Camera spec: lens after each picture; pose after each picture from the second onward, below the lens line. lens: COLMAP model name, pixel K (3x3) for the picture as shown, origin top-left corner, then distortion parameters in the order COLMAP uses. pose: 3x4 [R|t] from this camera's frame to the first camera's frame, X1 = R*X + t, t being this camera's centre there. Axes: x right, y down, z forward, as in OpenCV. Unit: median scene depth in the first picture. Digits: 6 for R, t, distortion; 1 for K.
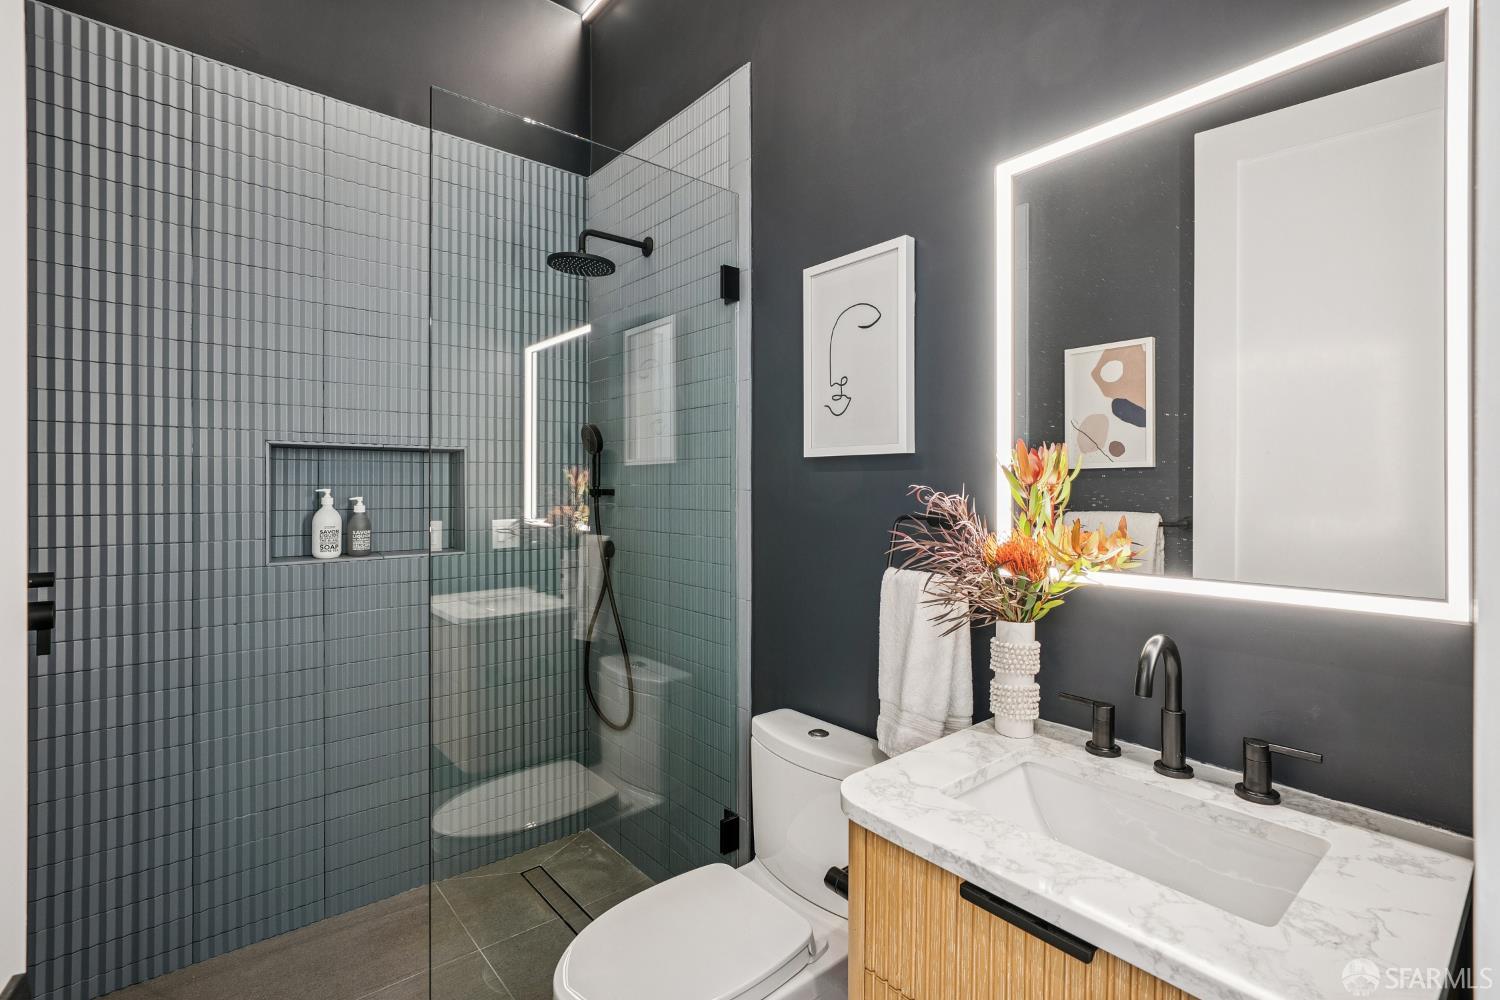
lens RADIAL K [[666.8, 0, 750.0], [0, 666.8, 495.8], [0, 0, 1]] dist [-0.009735, 0.004711]
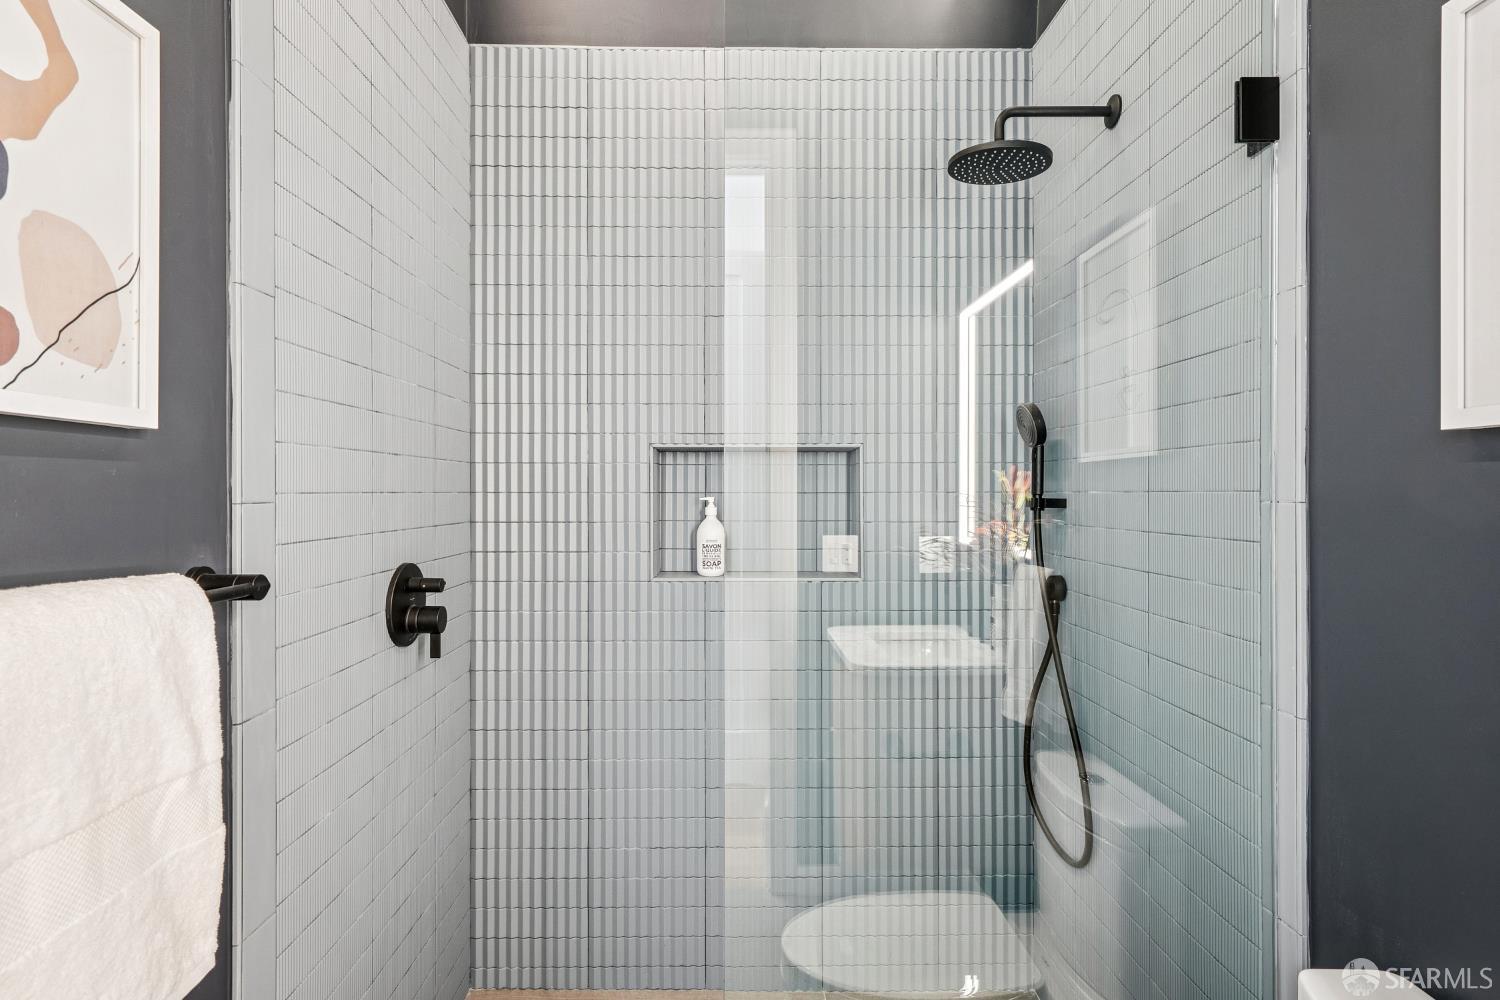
lens RADIAL K [[753.0, 0, 750.9], [0, 753.0, 493.8], [0, 0, 1]] dist [0.000119, -0.000247]
pose [[0.772735, 0.000706, -0.634728, 0.031373], [-0.009037, 0.999910, -0.009890, -0.004698], [0.634664, 0.013378, 0.772672, 0.234283]]
